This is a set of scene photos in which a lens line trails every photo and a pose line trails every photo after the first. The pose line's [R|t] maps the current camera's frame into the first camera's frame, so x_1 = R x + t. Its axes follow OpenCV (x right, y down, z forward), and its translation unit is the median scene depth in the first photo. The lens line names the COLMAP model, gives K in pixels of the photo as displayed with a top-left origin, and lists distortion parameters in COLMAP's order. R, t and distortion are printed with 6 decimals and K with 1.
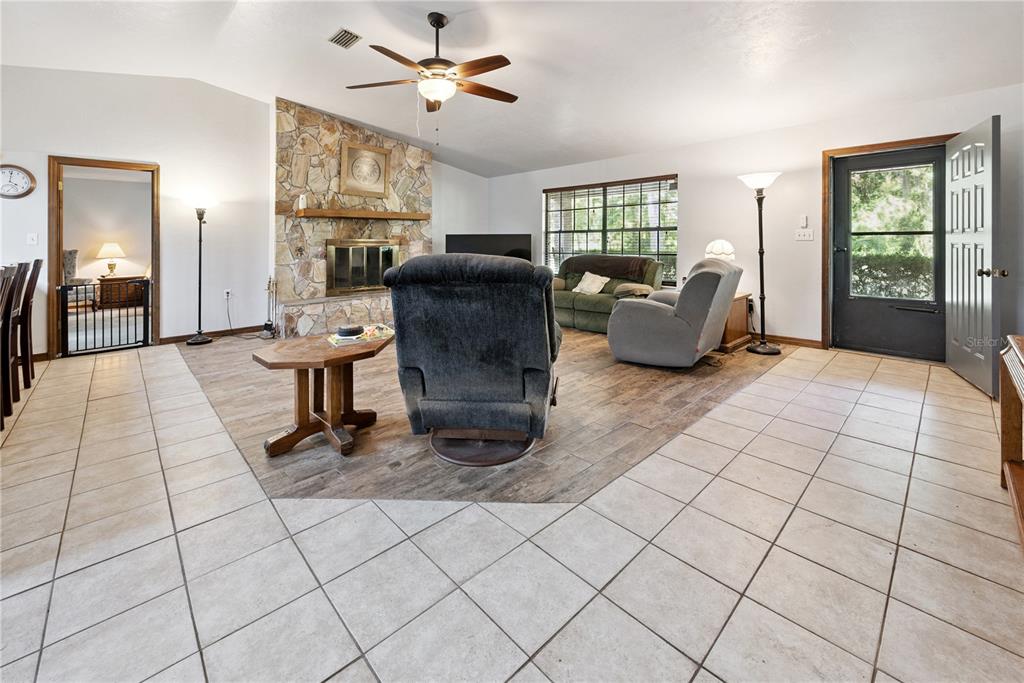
lens RADIAL K [[423.9, 0, 513.2], [0, 423.9, 242.5], [0, 0, 1]] dist [0.000212, -0.000139]
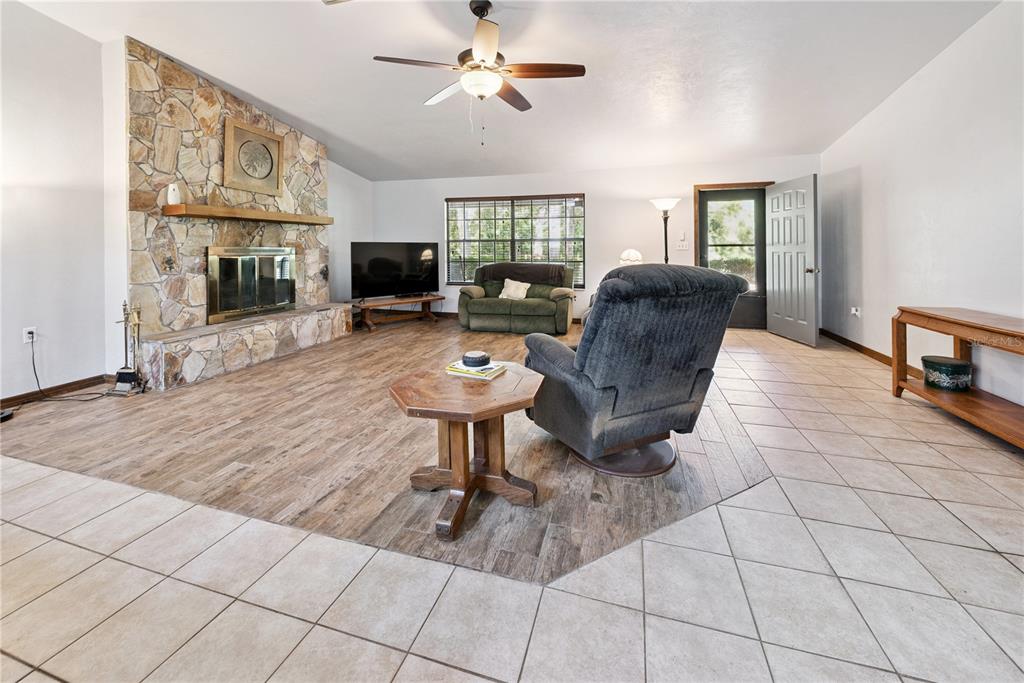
lens RADIAL K [[396.1, 0, 516.7], [0, 396.1, 253.1], [0, 0, 1]] dist [0.000452, -0.000117]
pose [[0.865647, -0.002405, 0.500648, -0.327156], [-0.000891, 0.999979, 0.006345, -0.001979], [-0.500653, -0.005938, 0.865628, 0.135338]]
